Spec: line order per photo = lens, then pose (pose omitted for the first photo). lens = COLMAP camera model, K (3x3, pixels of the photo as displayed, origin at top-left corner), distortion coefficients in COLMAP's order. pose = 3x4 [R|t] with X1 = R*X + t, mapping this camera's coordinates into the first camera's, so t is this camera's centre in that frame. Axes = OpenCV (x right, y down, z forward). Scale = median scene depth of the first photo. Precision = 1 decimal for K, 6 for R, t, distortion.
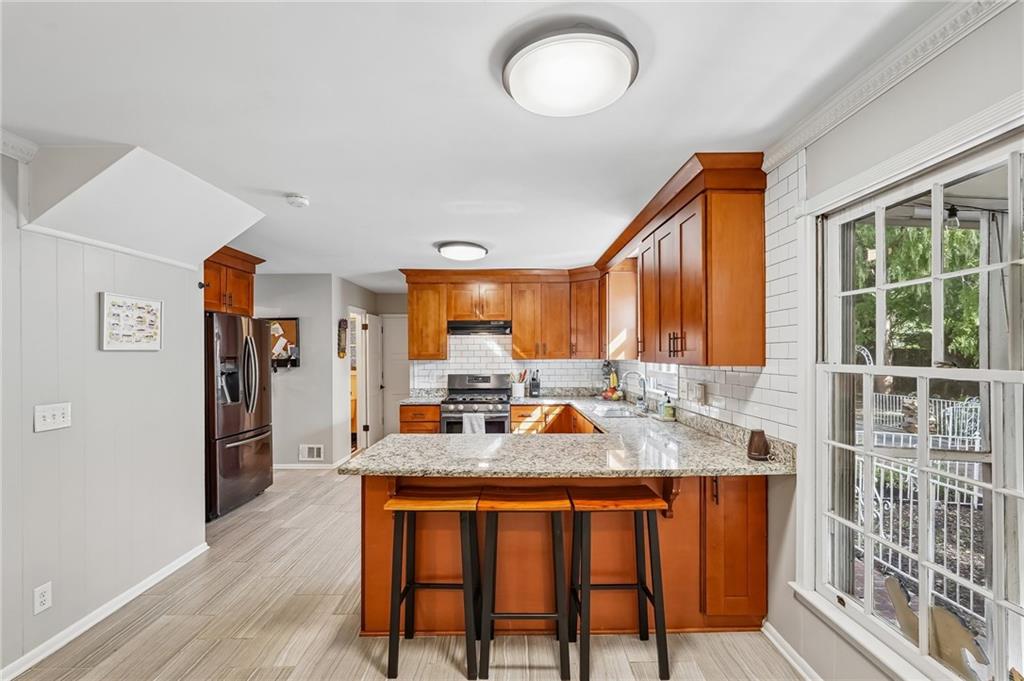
lens RADIAL K [[462.3, 0, 511.8], [0, 462.3, 353.6], [0, 0, 1]] dist [0.000677, 0.000243]
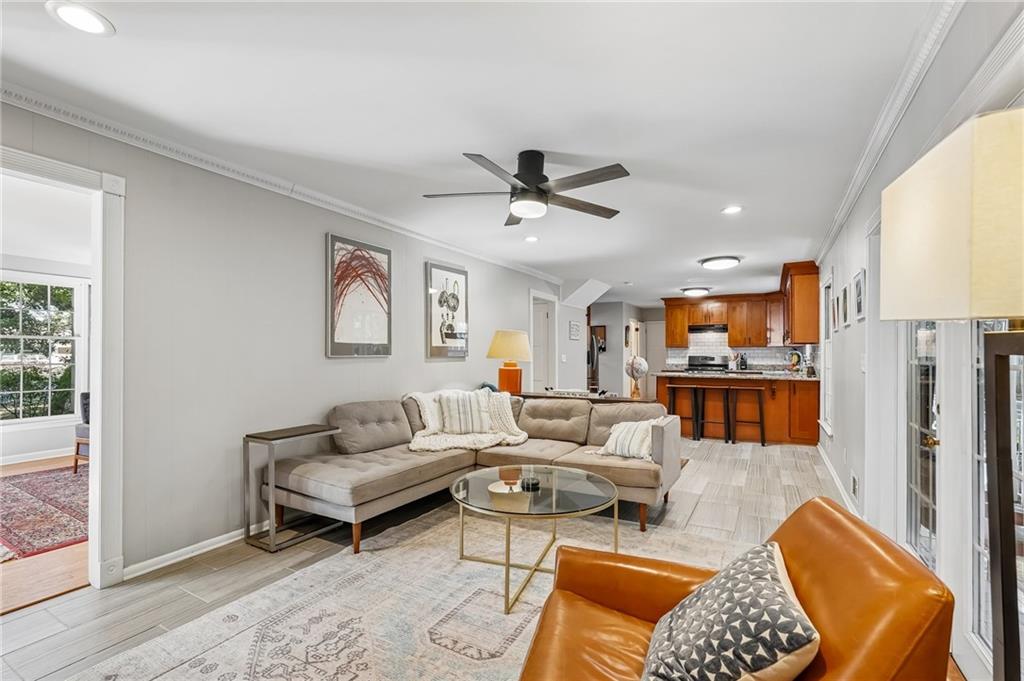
lens RADIAL K [[462.3, 0, 511.8], [0, 462.3, 353.6], [0, 0, 1]] dist [0.000677, 0.000243]
pose [[0.871142, 0.003095, -0.491021, 0.150563], [-0.004512, 0.999988, -0.001703, 0.046091], [0.491010, 0.003699, 0.871146, -0.934989]]
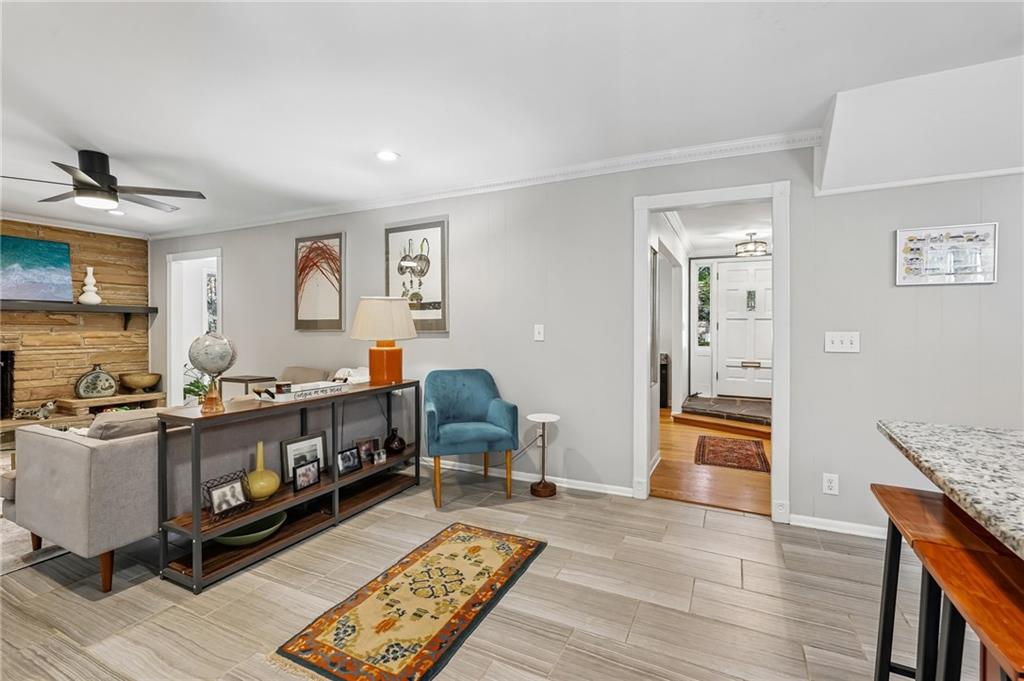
lens RADIAL K [[454.6, 0, 512.0], [0, 454.6, 340.5], [0, 0, 1]] dist [-0.009238, 0.000045]
pose [[-0.439812, 0.020365, -0.897859, 0.202017], [-0.005098, 0.999670, 0.025171, 0.046082], [0.898075, 0.015648, -0.439563, 0.321837]]
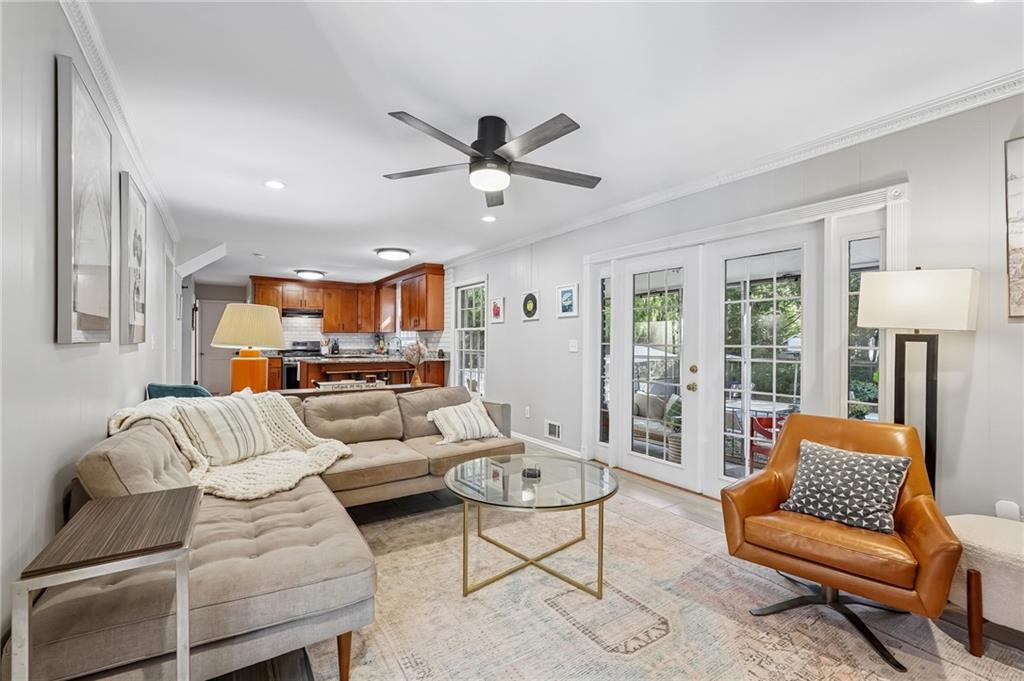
lens RADIAL K [[454.6, 0, 512.0], [0, 454.6, 340.5], [0, 0, 1]] dist [-0.009238, 0.000045]
pose [[0.838101, 0.005465, 0.545488, -0.355122], [-0.004593, 0.999985, -0.002962, 0.047771], [-0.545496, -0.000023, 0.838113, -0.872942]]
